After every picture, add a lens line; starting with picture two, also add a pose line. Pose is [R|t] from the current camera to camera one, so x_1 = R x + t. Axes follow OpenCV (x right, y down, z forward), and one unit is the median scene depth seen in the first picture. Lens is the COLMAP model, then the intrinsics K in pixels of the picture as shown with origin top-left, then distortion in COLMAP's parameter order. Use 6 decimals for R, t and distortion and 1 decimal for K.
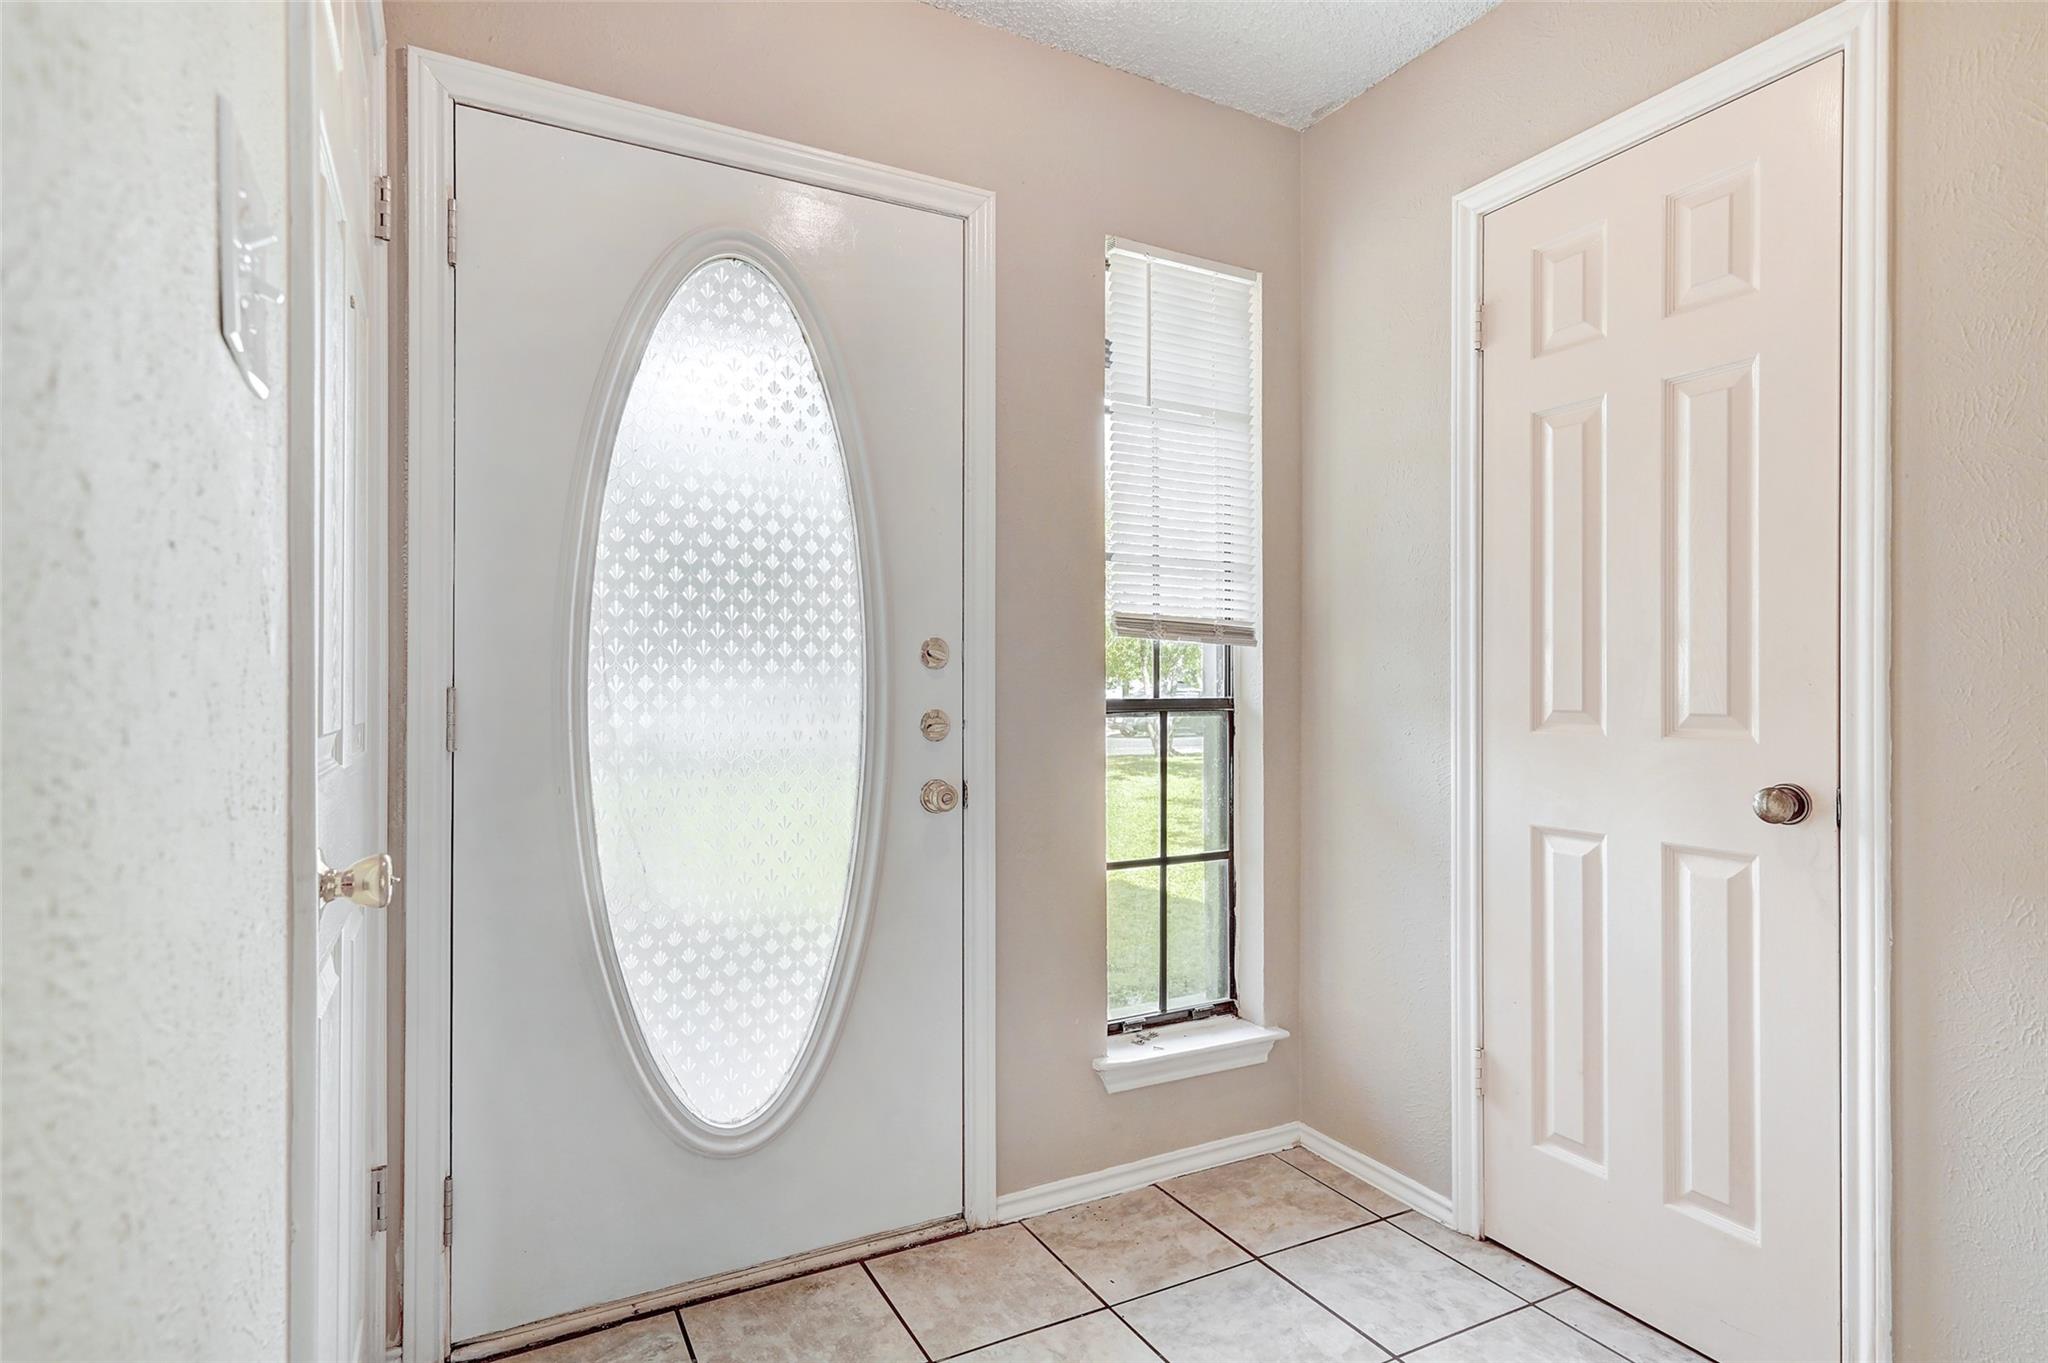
lens RADIAL K [[1030.3, 0, 1007.5], [0, 1030.3, 680.2], [0, 0, 1]] dist [-0.000610, 0.002145]
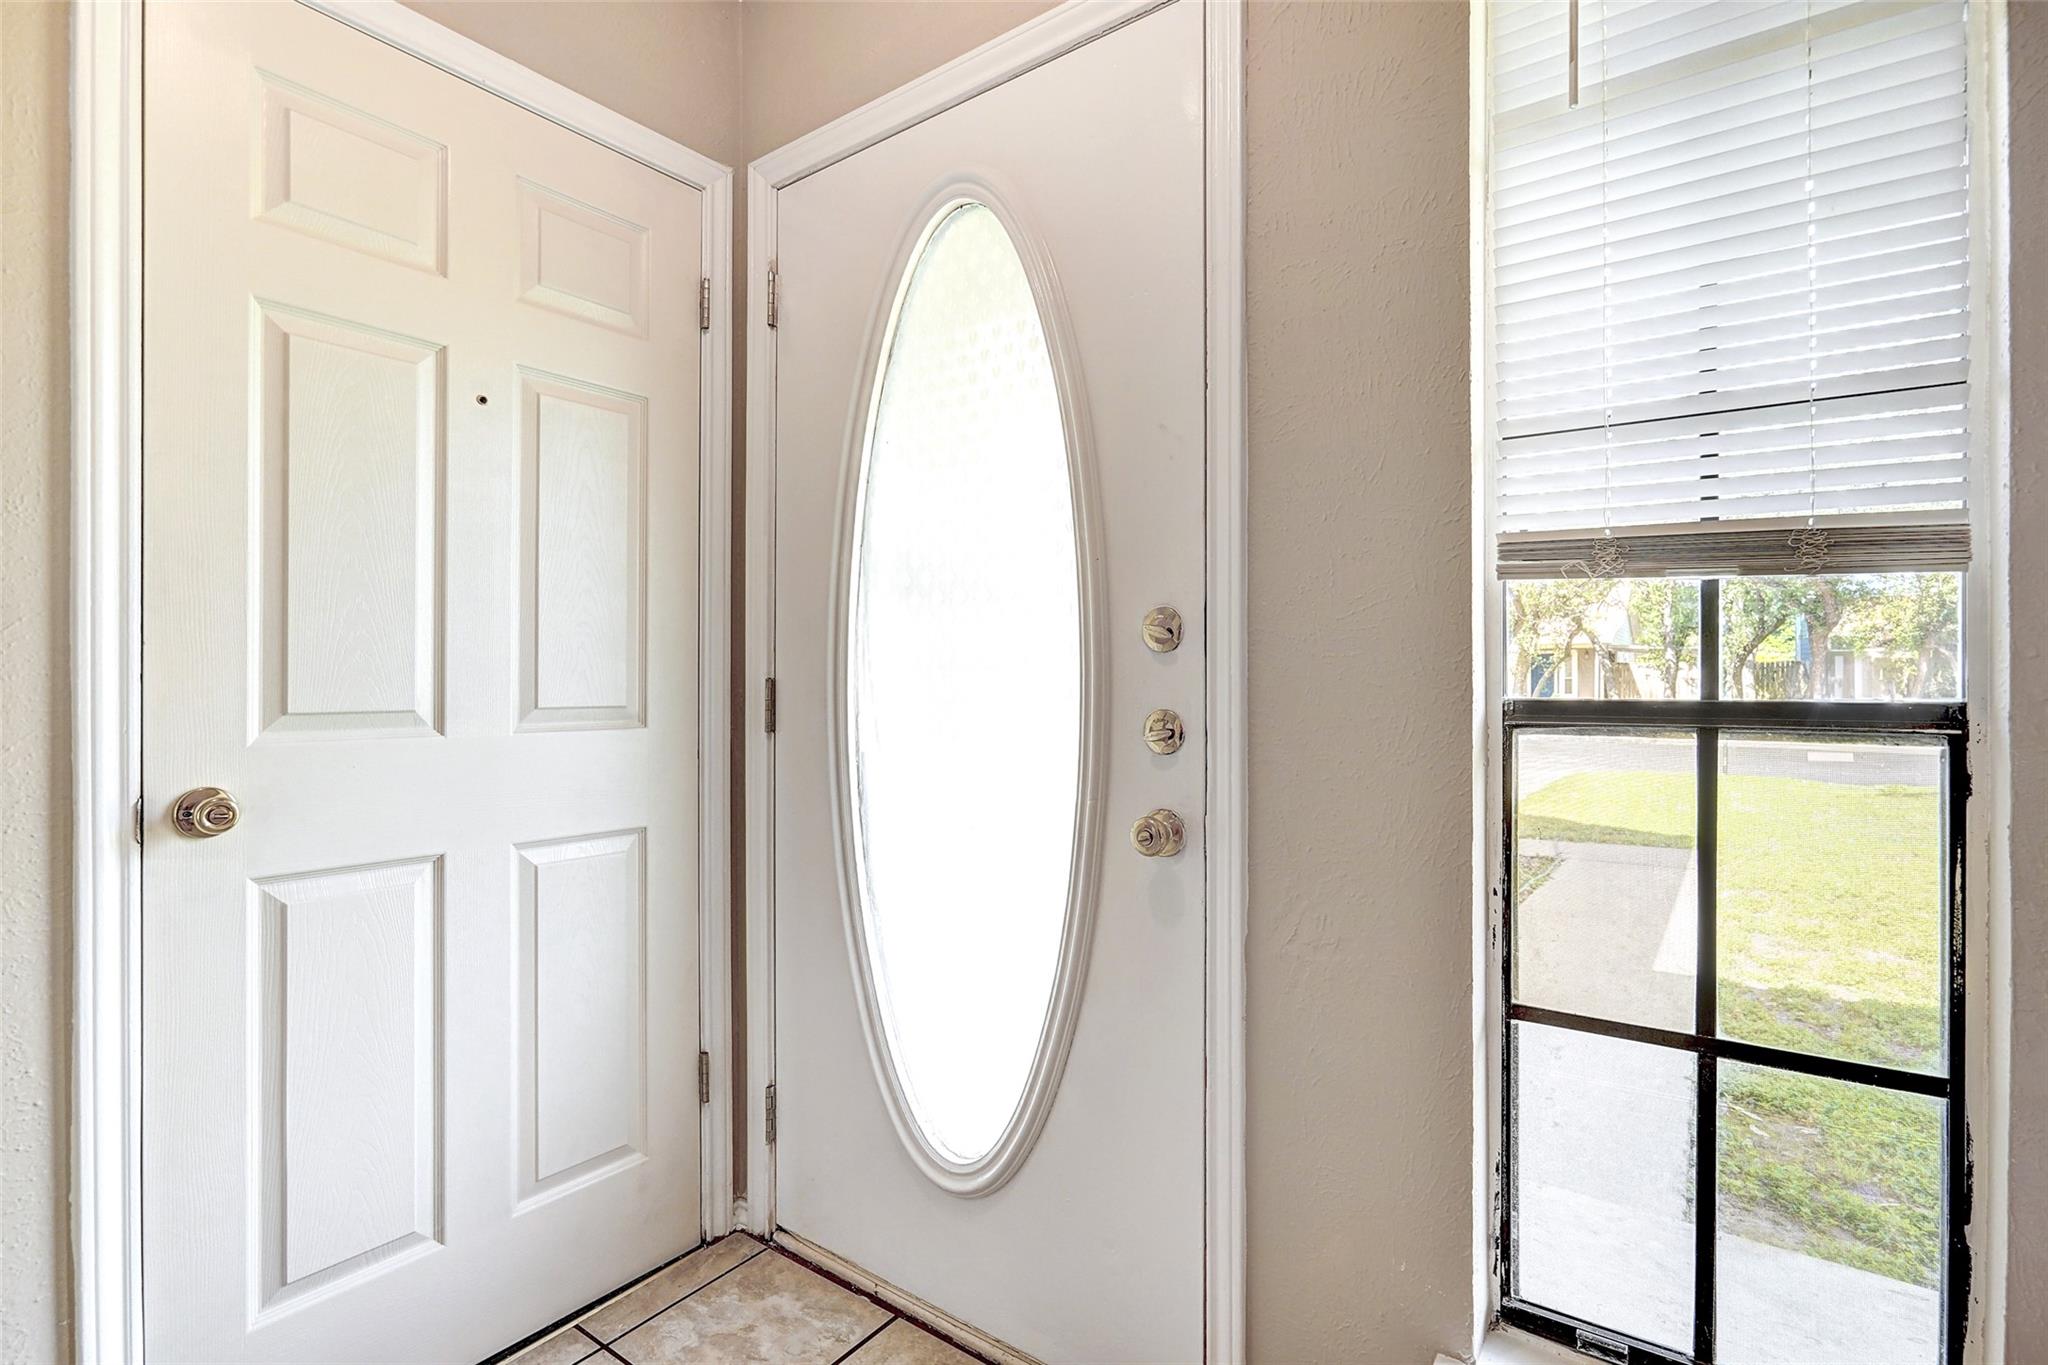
lens RADIAL K [[989.8, 0, 1020.4], [0, 989.8, 682.3], [0, 0, 1]] dist [-0.012247, 0.007331]
pose [[0.428128, 0.001901, -0.903716, 0.466775], [0.008362, 0.999947, 0.006065, 0.004024], [0.903679, -0.010154, 0.428089, 0.578354]]
